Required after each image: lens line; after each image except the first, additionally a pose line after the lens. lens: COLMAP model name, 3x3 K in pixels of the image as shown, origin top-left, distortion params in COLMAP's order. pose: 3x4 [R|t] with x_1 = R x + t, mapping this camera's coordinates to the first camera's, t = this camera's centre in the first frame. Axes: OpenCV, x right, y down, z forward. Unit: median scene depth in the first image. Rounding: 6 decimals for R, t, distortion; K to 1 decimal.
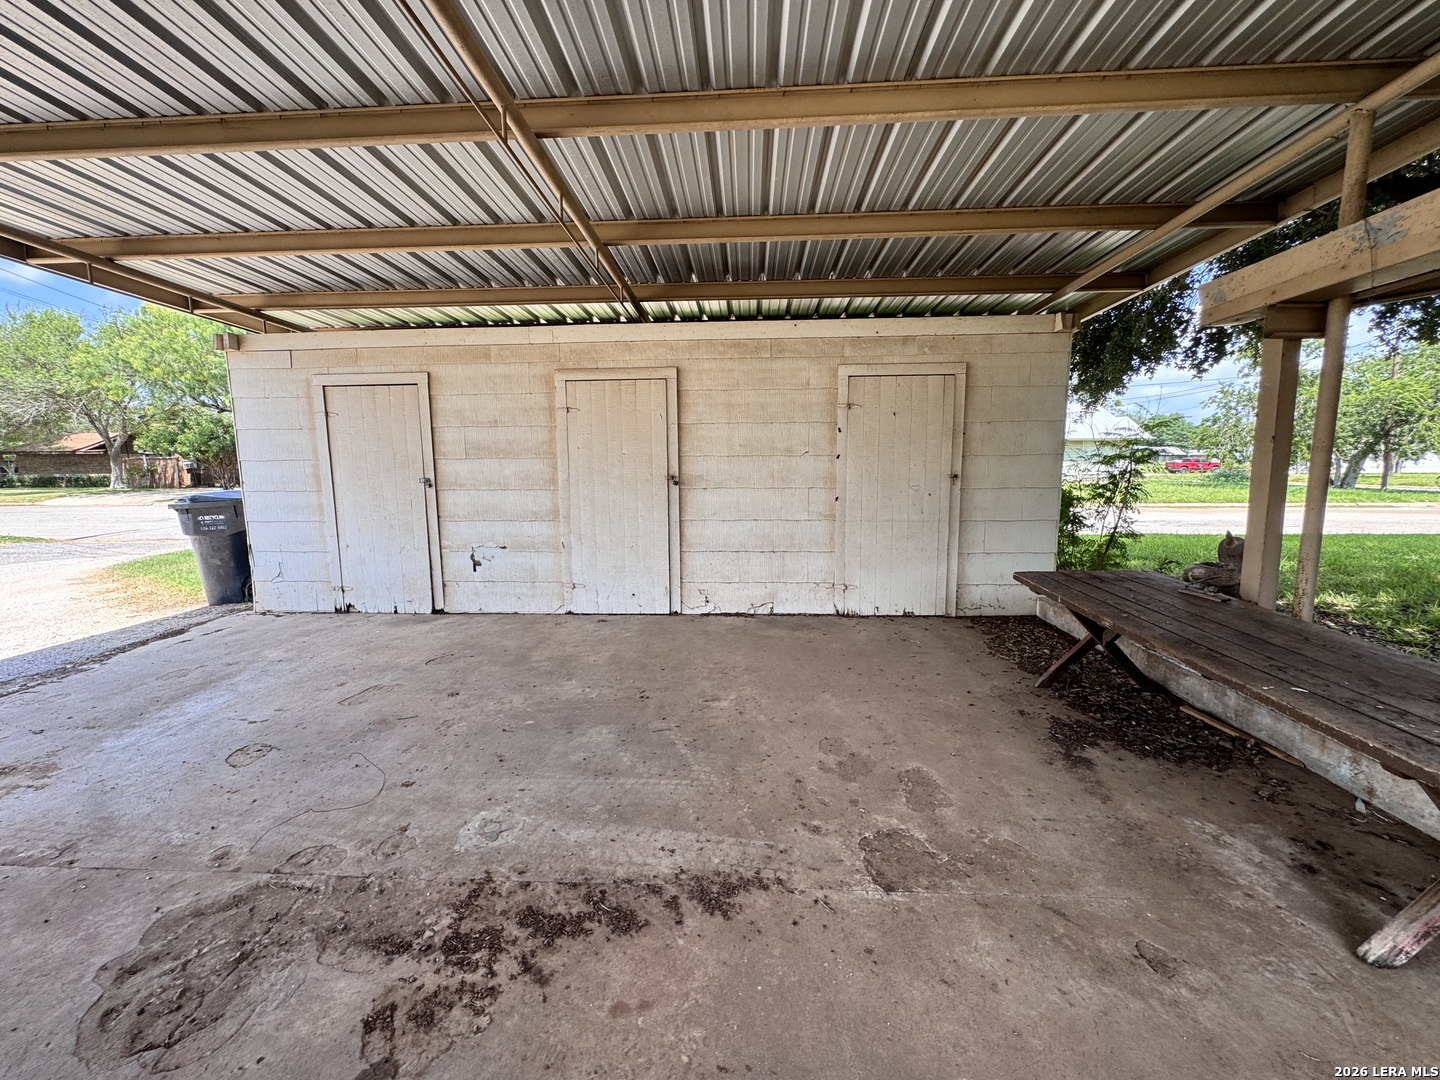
lens RADIAL K [[587.8, 0, 720.0], [0, 587.8, 536.9], [0, 0, 1]] dist [-0.004875, 0.000797]
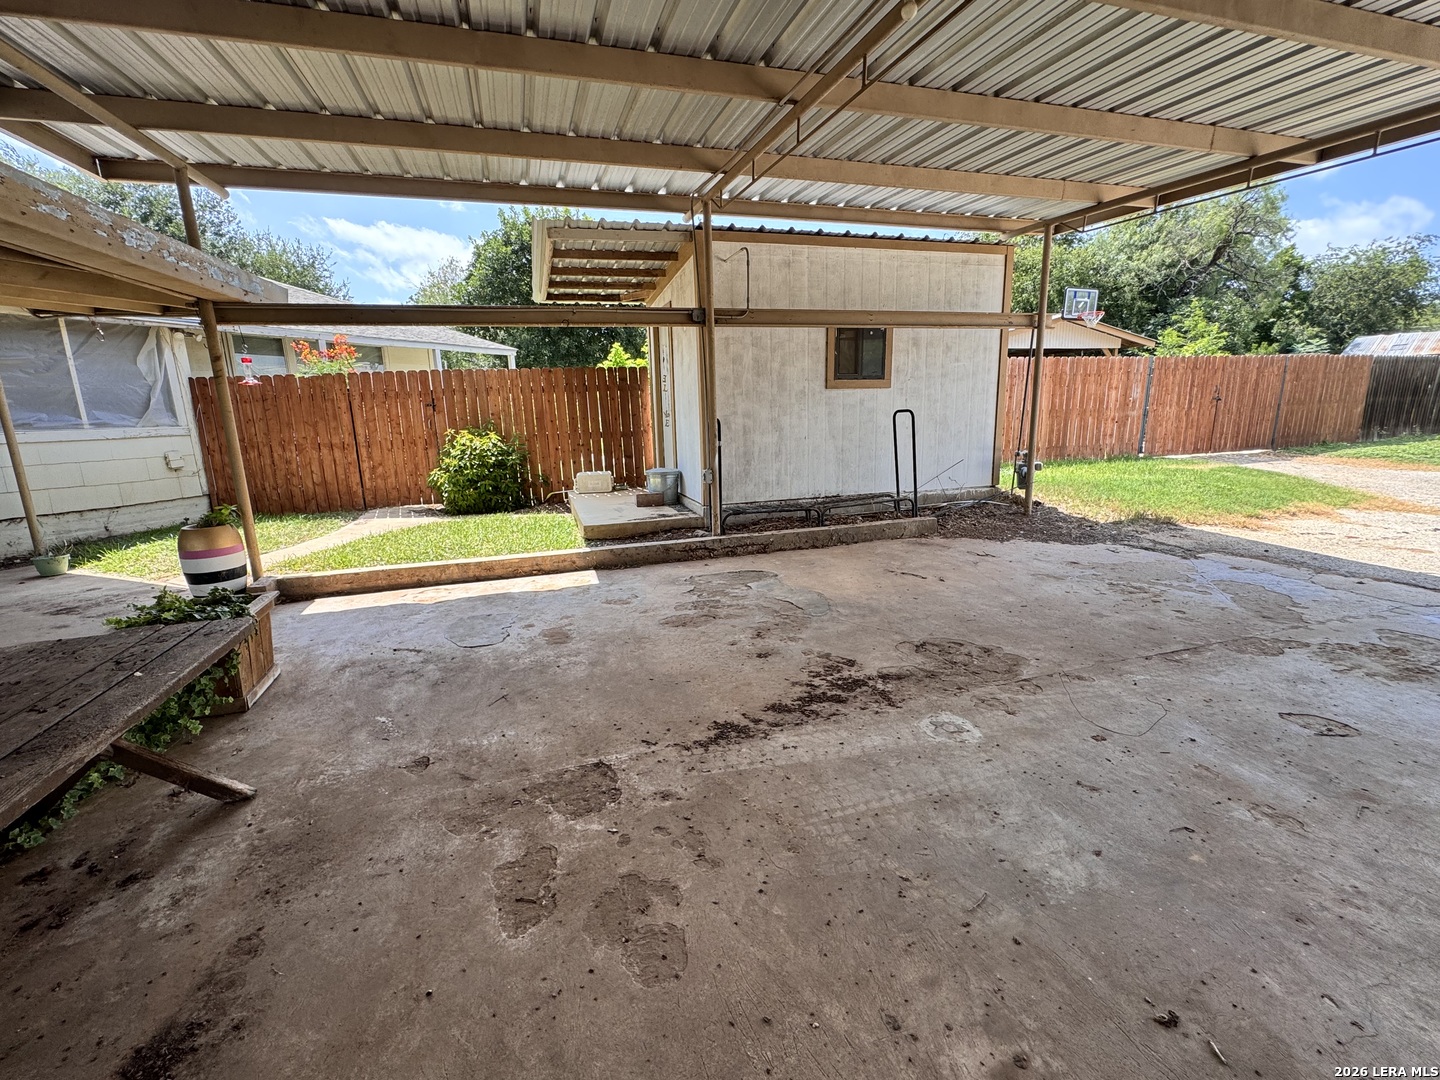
lens RADIAL K [[633.9, 0, 723.4], [0, 633.9, 541.4], [0, 0, 1]] dist [-0.004226, 0.001106]
pose [[-0.937542, 0.107933, -0.330705, 0.421903], [-0.007790, 0.943898, 0.330146, -0.260573], [0.347785, 0.312101, -0.884103, 2.063122]]
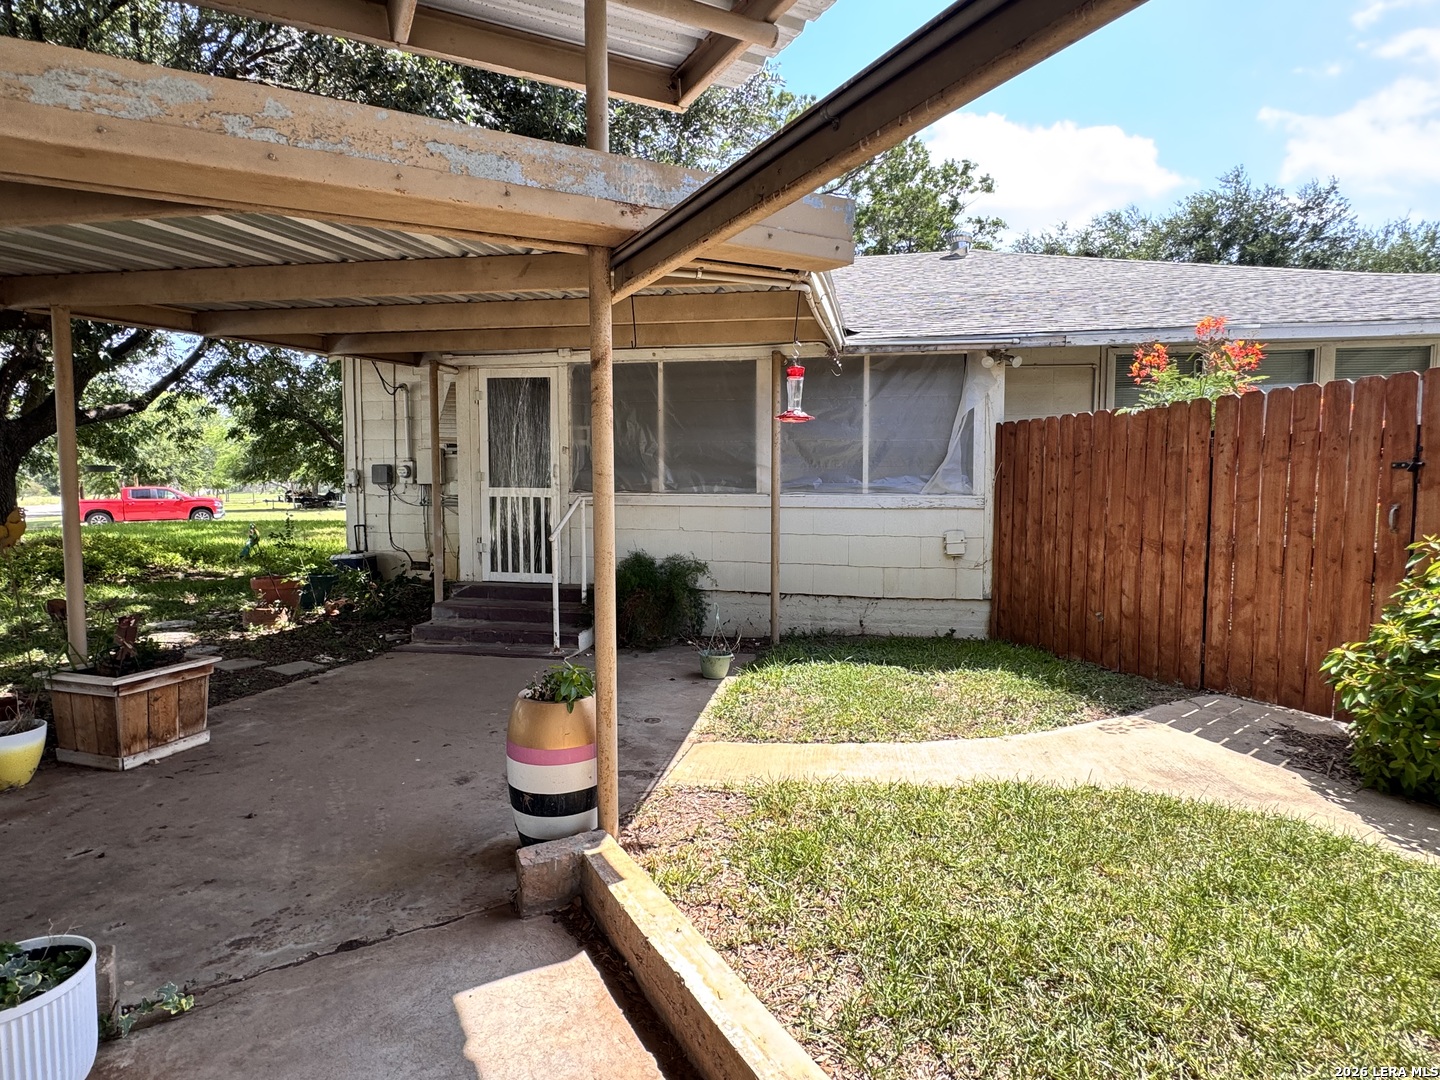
lens RADIAL K [[764.0, 0, 715.3], [0, 764.0, 535.1], [0, 0, 1]] dist [0.005652, 0.000271]
pose [[-0.537886, -0.045032, 0.841814, 0.294770], [0.110586, 0.986174, 0.123415, -0.147144], [-0.835733, 0.159476, -0.525469, 1.205859]]
